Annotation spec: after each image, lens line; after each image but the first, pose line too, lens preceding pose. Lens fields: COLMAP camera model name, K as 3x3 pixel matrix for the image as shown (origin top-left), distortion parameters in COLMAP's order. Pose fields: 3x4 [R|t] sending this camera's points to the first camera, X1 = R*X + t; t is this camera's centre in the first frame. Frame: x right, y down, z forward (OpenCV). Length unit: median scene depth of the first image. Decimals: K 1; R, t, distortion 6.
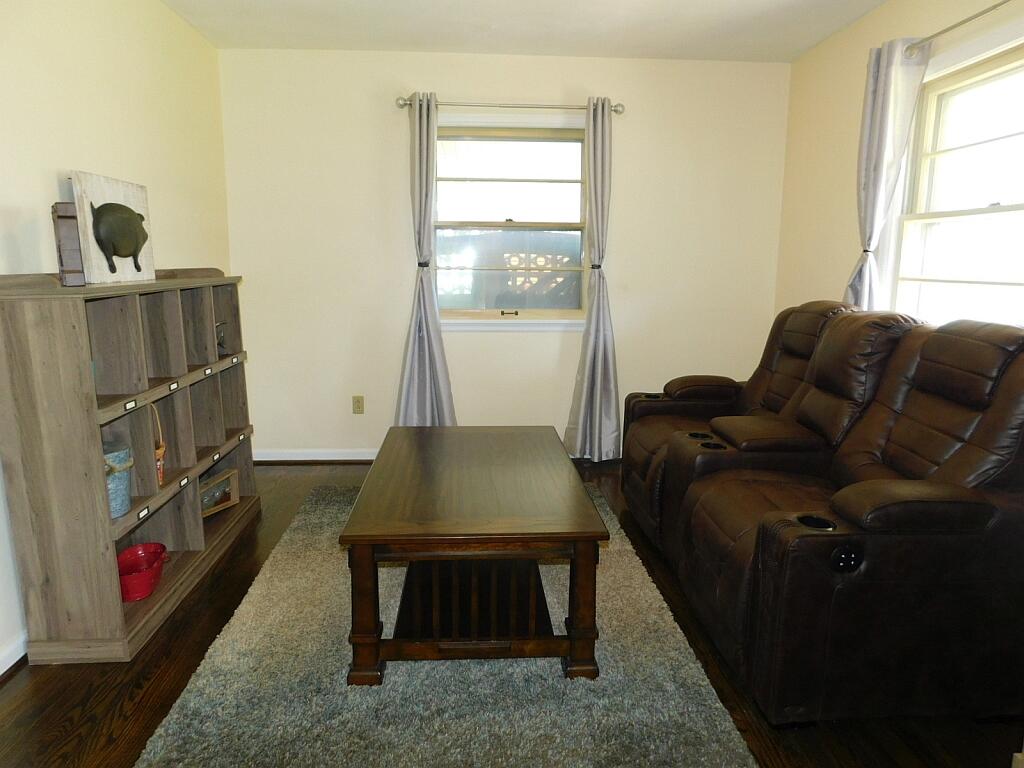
lens RADIAL K [[660.1, 0, 512.0], [0, 660.1, 384.0], [0, 0, 1]] dist [-0.085158, 0.090235]
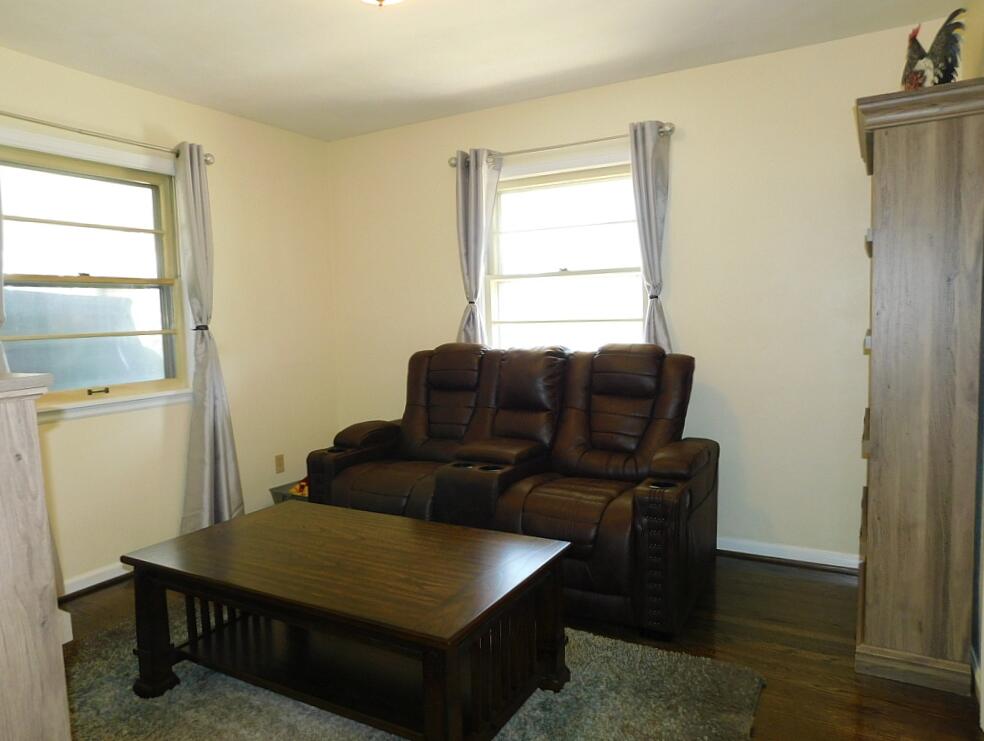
lens RADIAL K [[650.0, 0, 492.0], [0, 650.0, 370.5], [0, 0, 1]] dist [-0.072549, 0.057379]
pose [[0.560043, -0.093796, 0.823137, -0.467310], [0.186686, 0.982304, -0.015083, -0.042291], [-0.807156, 0.162116, 0.567643, 0.241111]]
